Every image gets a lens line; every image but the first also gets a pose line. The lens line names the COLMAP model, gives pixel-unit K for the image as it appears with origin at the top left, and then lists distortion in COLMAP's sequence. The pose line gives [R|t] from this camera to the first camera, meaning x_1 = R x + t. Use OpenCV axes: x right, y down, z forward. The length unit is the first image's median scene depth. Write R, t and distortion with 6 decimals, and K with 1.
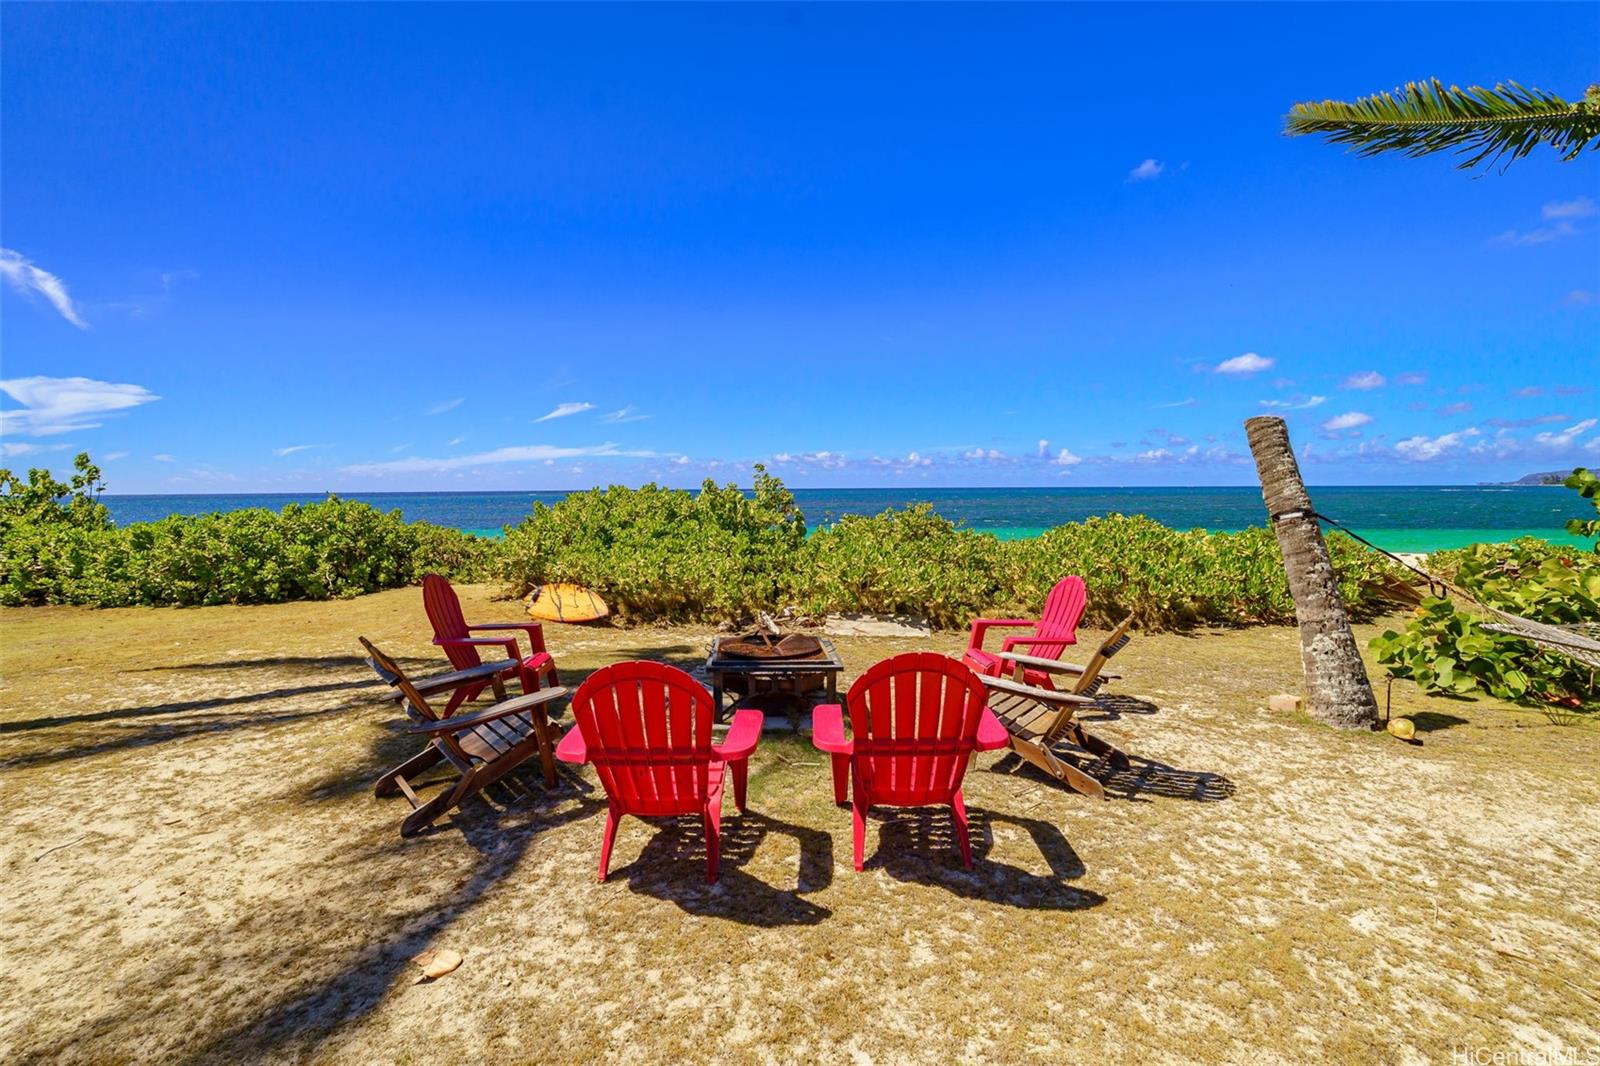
lens RADIAL K [[814.2, 0, 800.0], [0, 814.2, 533.0], [0, 0, 1]] dist [0.007370, -0.000128]
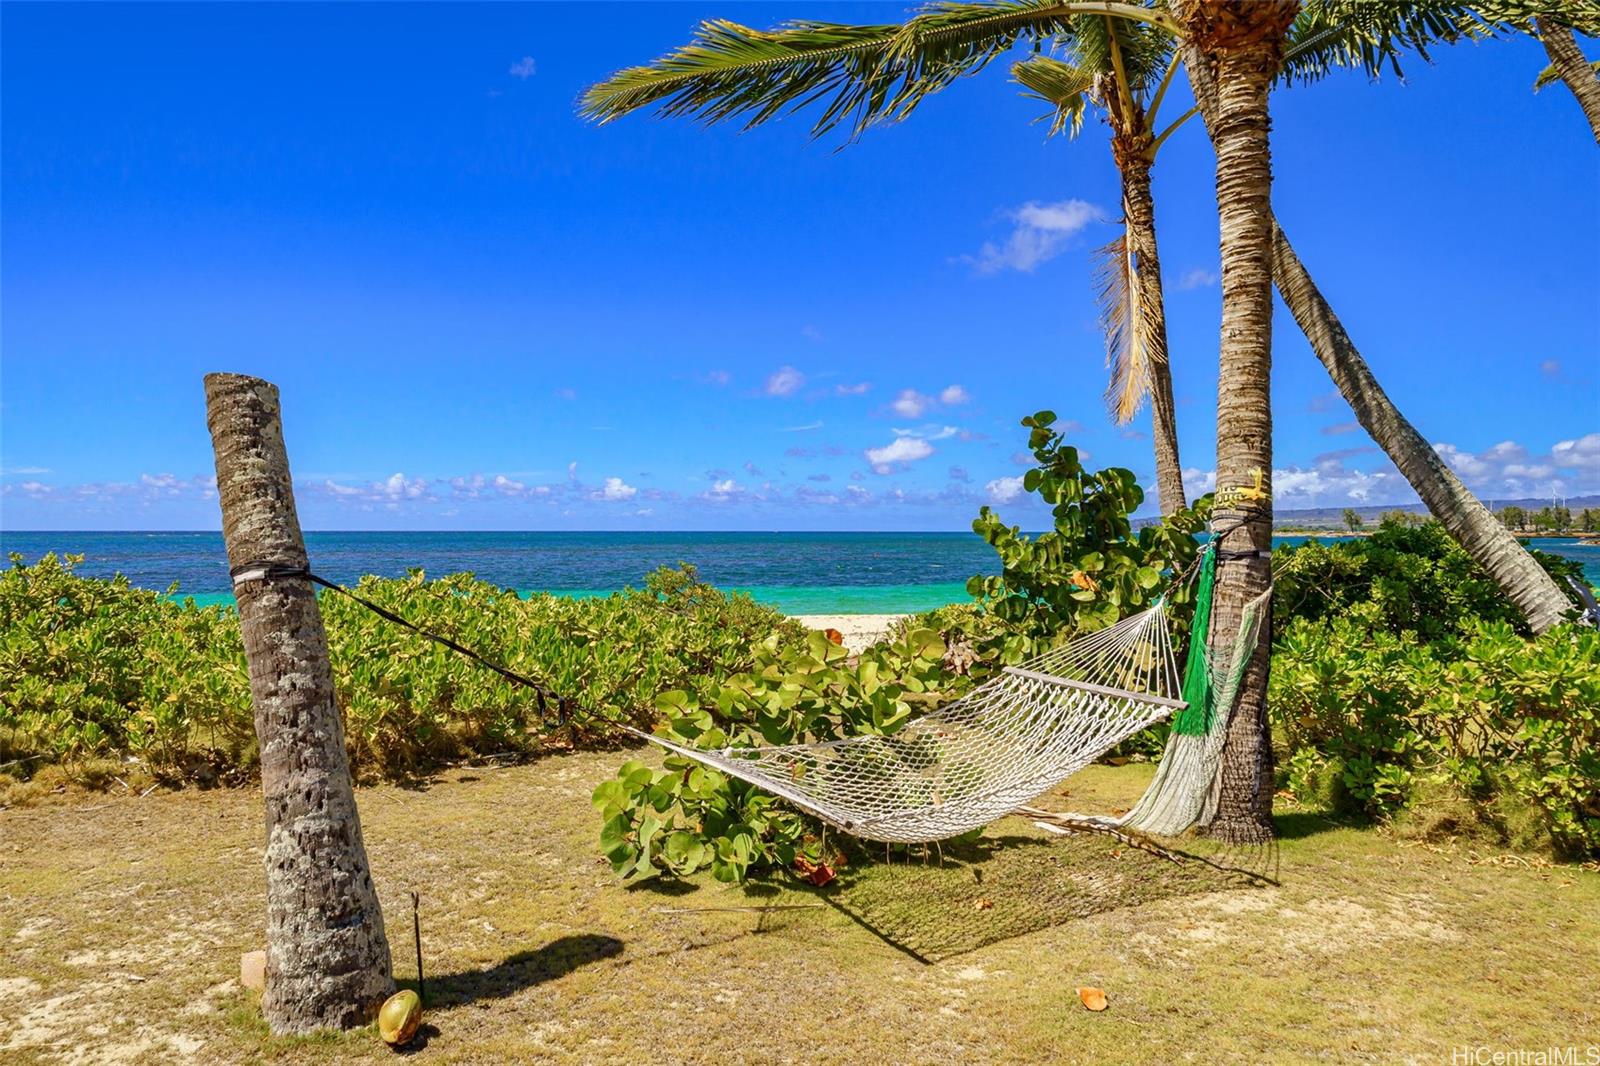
lens RADIAL K [[1189.3, 0, 795.3], [0, 1189.3, 515.3], [0, 0, 1]] dist [0.021703, 0.000327]
pose [[0.893265, 0.011396, 0.449386, 0.317311], [0.019198, 0.997799, -0.063464, -0.003435], [-0.449120, 0.065318, 0.891081, 0.124057]]
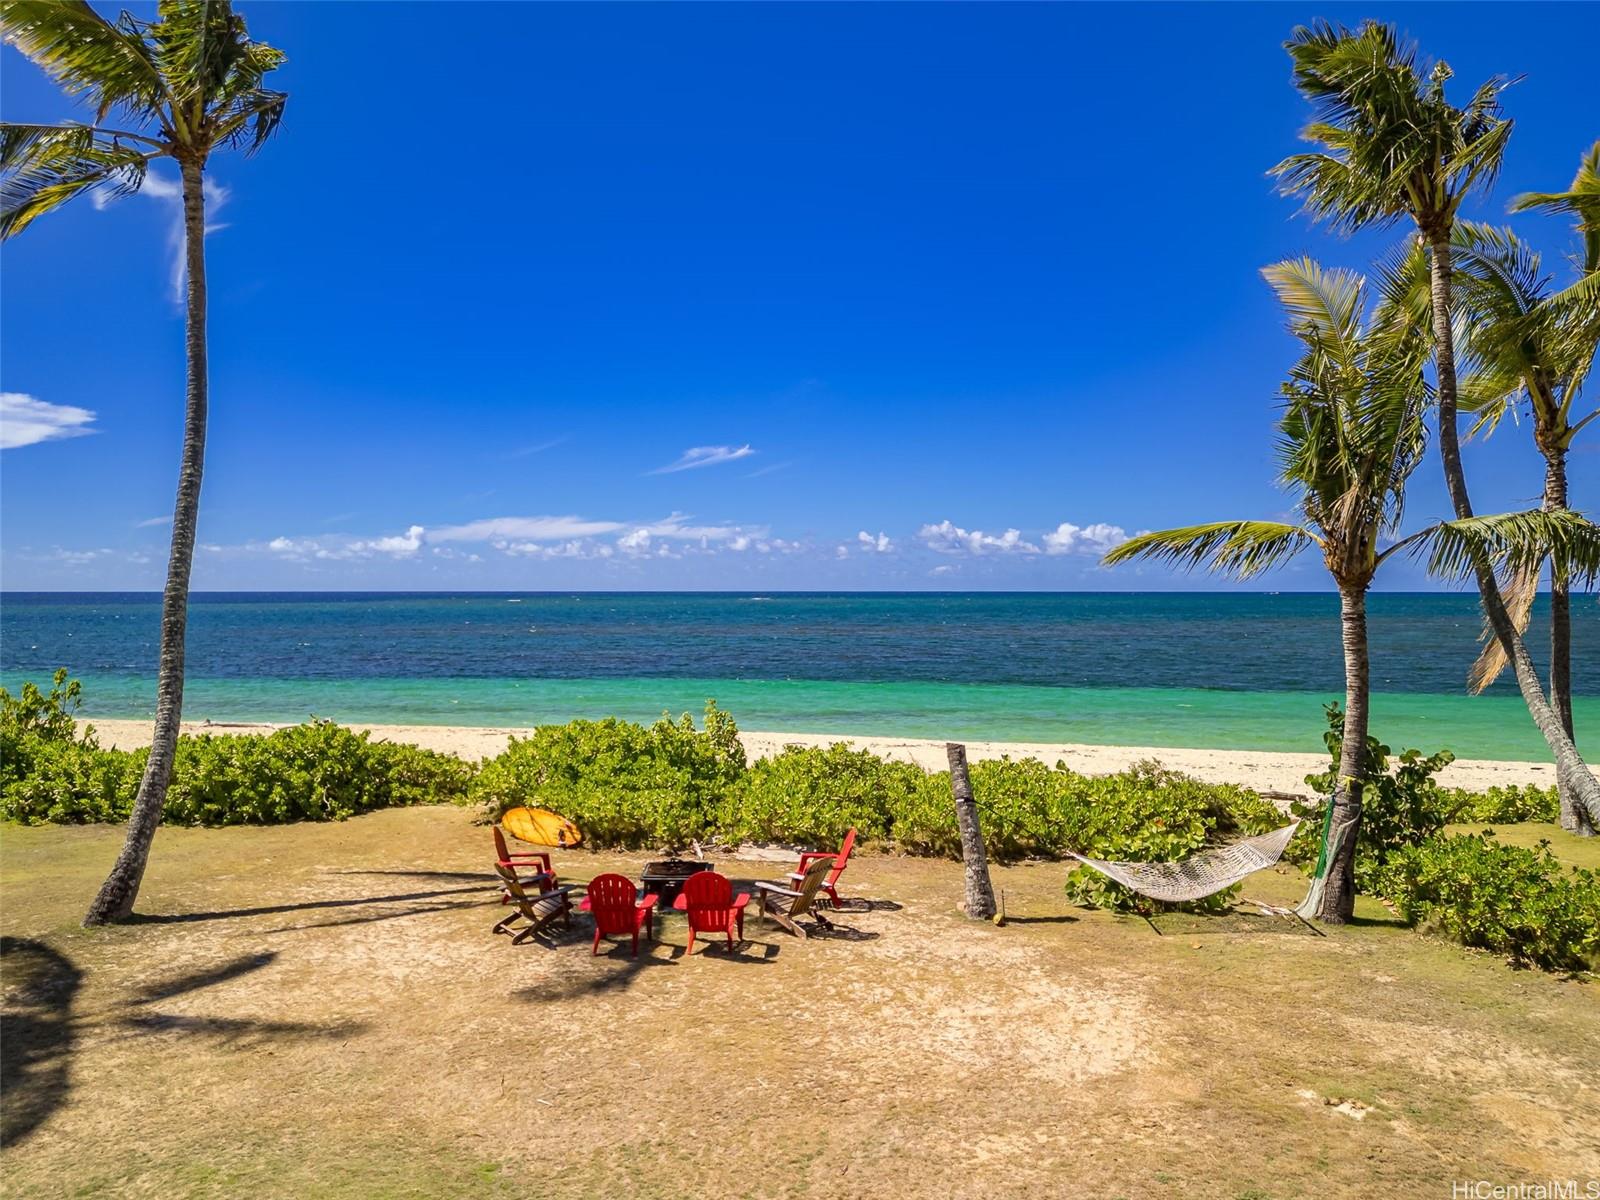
lens RADIAL K [[1195.7, 0, 807.0], [0, 1195.7, 607.4], [0, 0, 1]] dist [0.110637, -0.116881]
pose [[0.999769, 0.016382, -0.013884, 0.158754], [-0.017339, 0.997261, -0.071900, -0.142490], [0.012668, 0.072124, 0.997315, -0.966725]]
